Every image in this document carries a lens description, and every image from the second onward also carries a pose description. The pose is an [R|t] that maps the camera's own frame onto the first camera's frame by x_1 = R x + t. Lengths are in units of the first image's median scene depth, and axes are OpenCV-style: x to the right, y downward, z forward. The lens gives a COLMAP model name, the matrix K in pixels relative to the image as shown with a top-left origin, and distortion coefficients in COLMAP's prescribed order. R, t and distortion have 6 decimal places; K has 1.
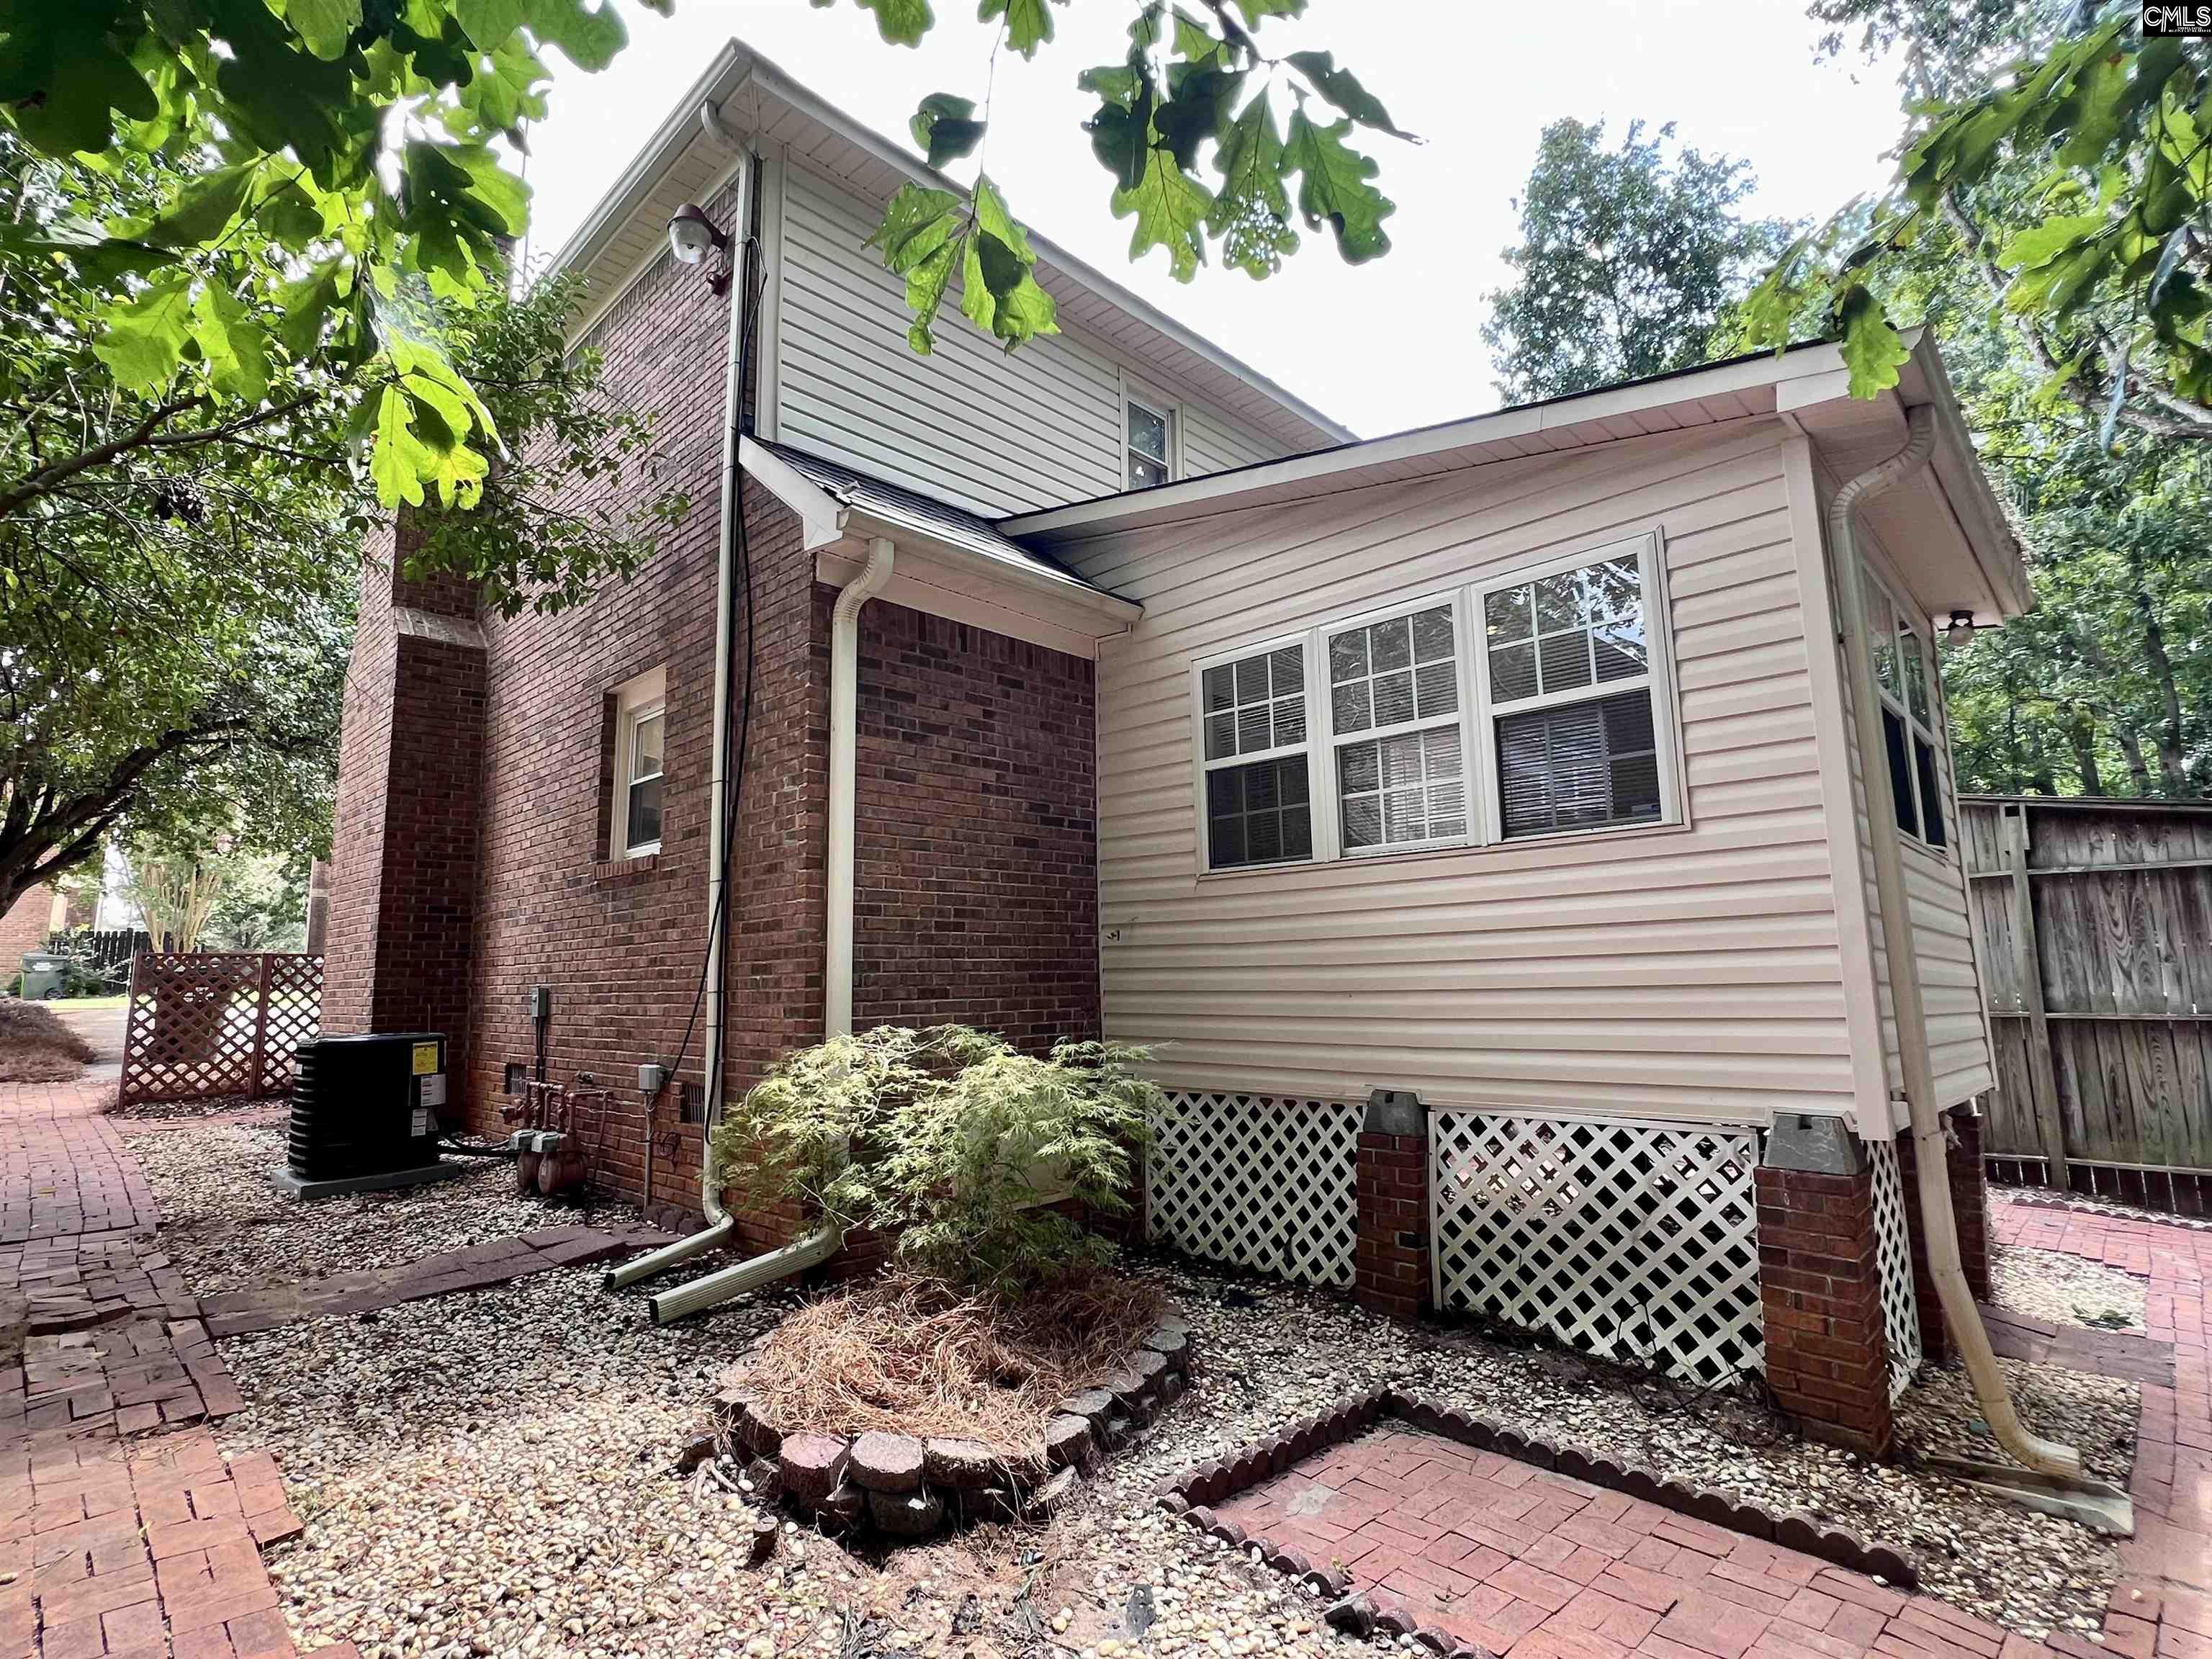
lens RADIAL K [[1095.9, 0, 1111.7], [0, 1095.9, 822.4], [0, 0, 1]] dist [-0.003843, 0.001636]
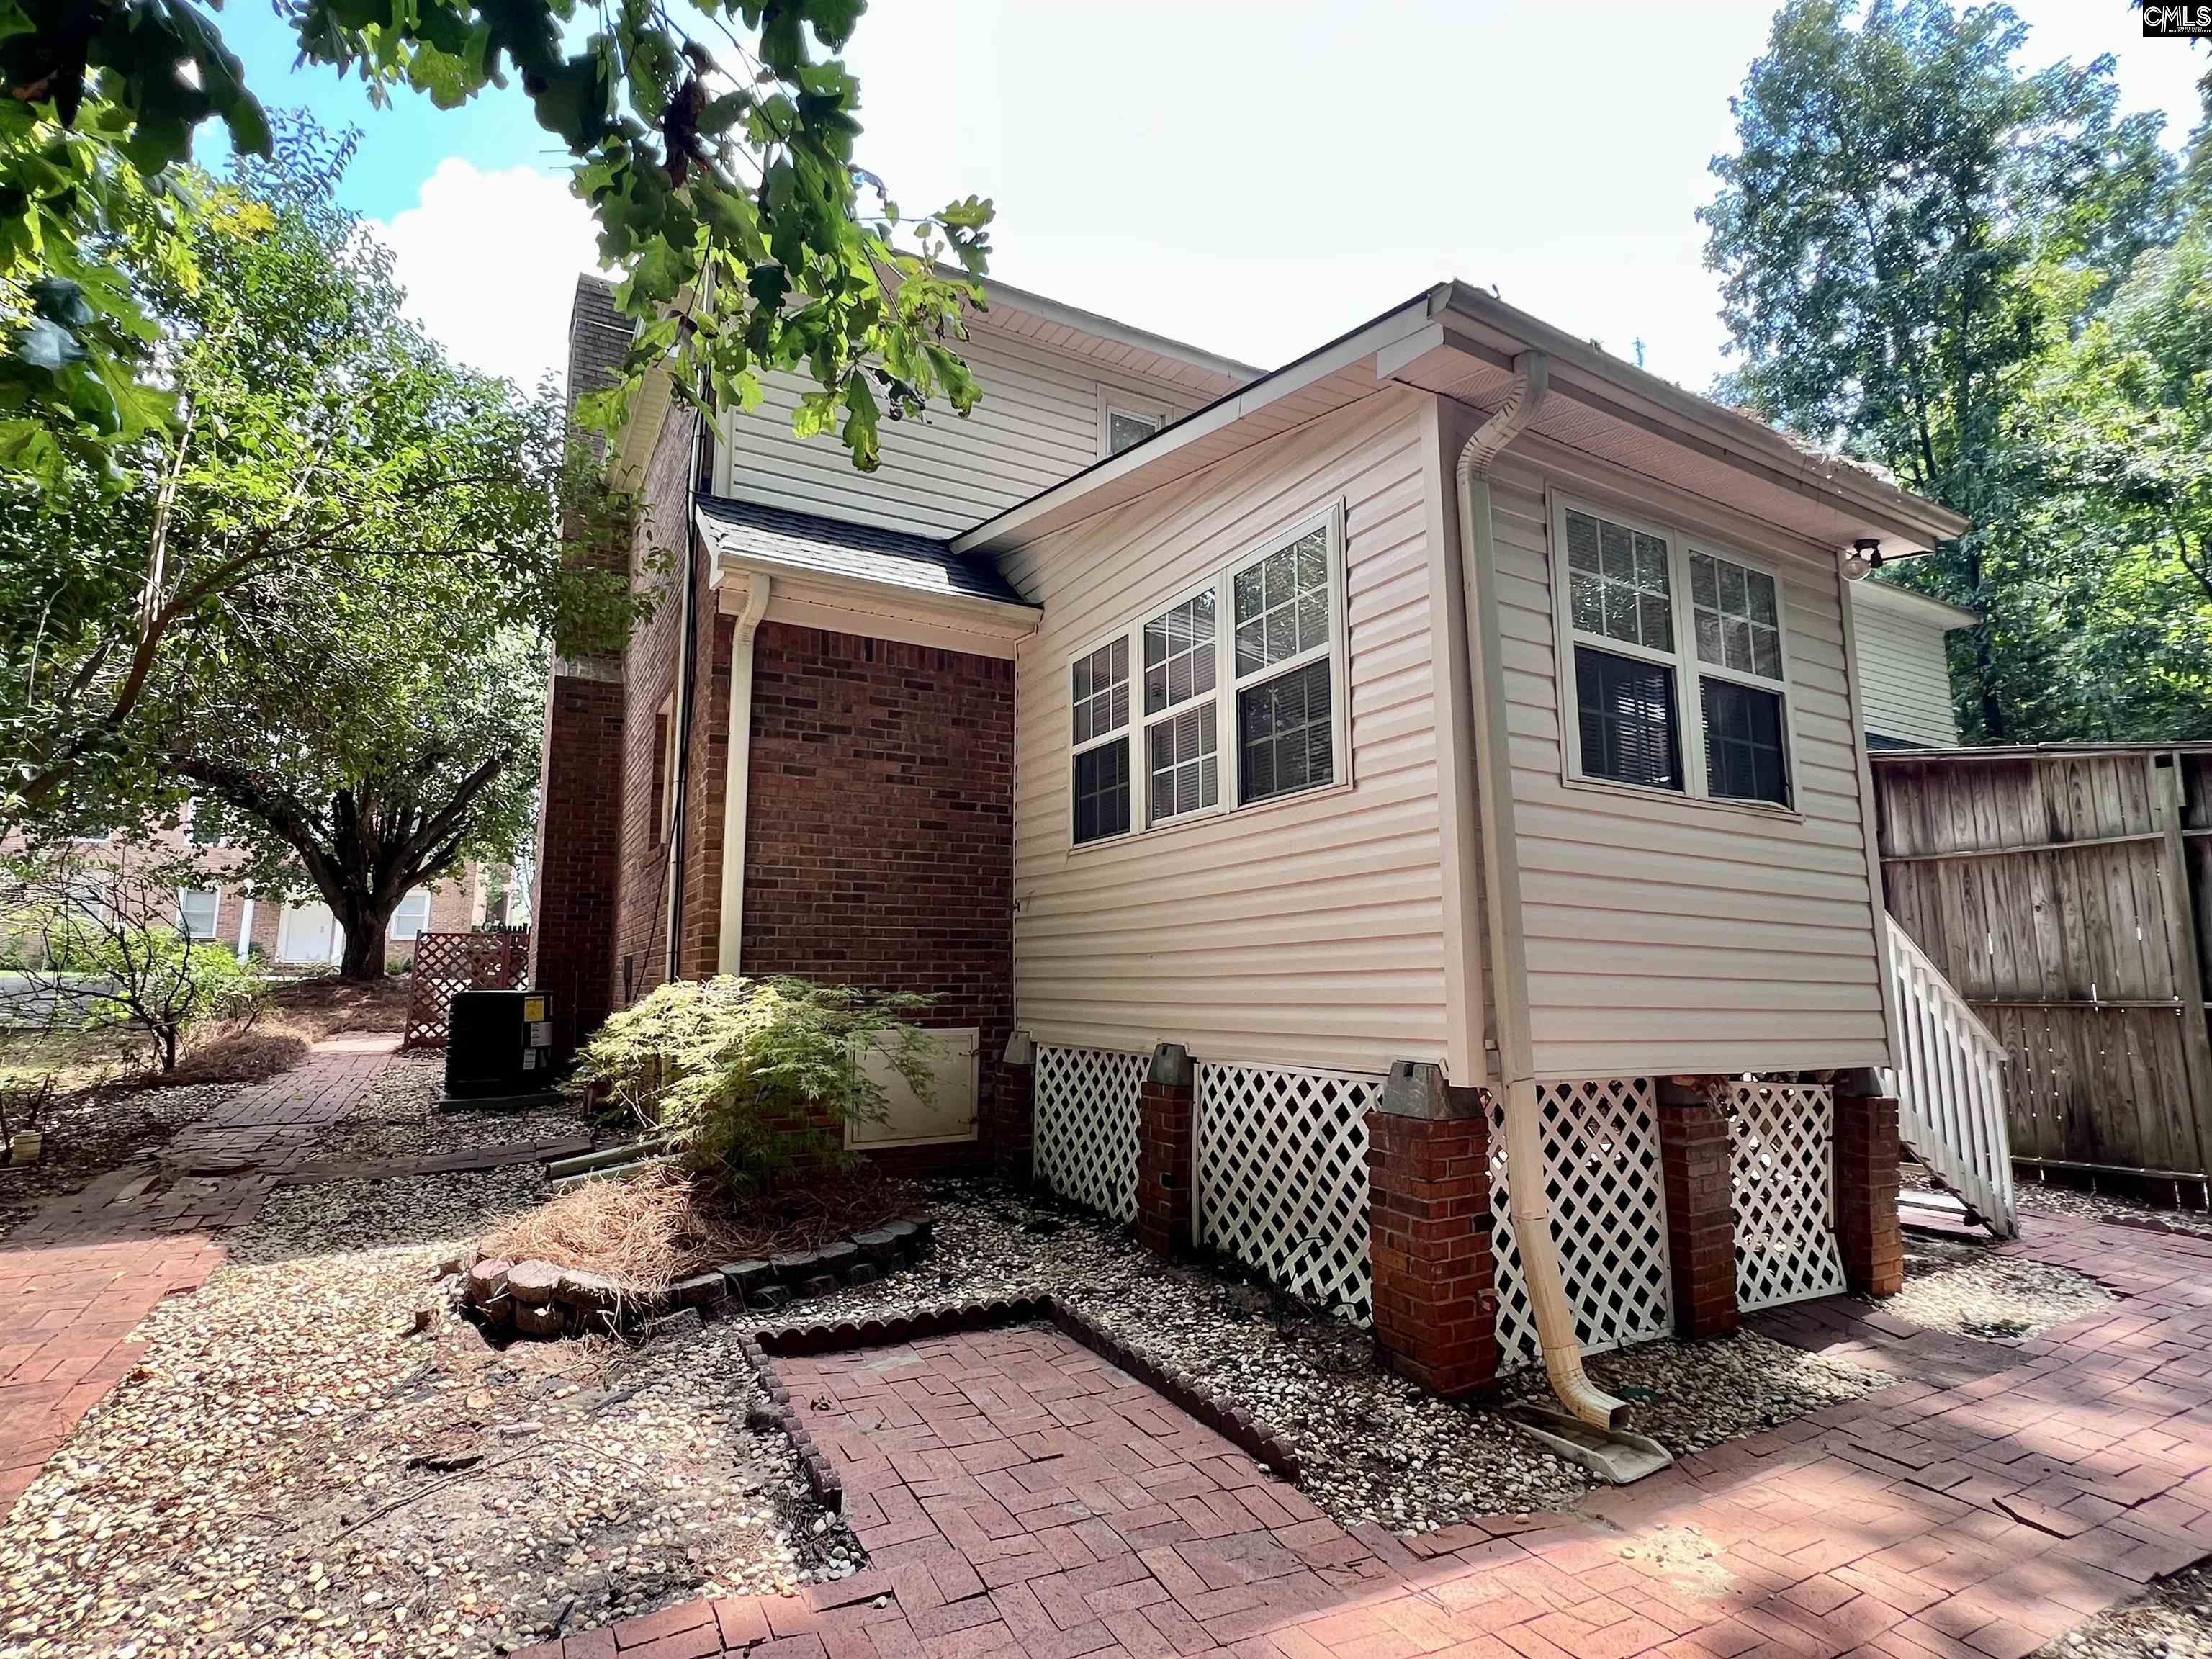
lens RADIAL K [[1095.9, 0, 1111.7], [0, 1095.9, 822.4], [0, 0, 1]] dist [-0.003843, 0.001636]
pose [[0.960194, -0.028013, -0.277924, 0.528808], [0.028273, 0.999596, -0.003073, 0.030511], [0.277898, -0.004907, 0.960598, -0.050719]]
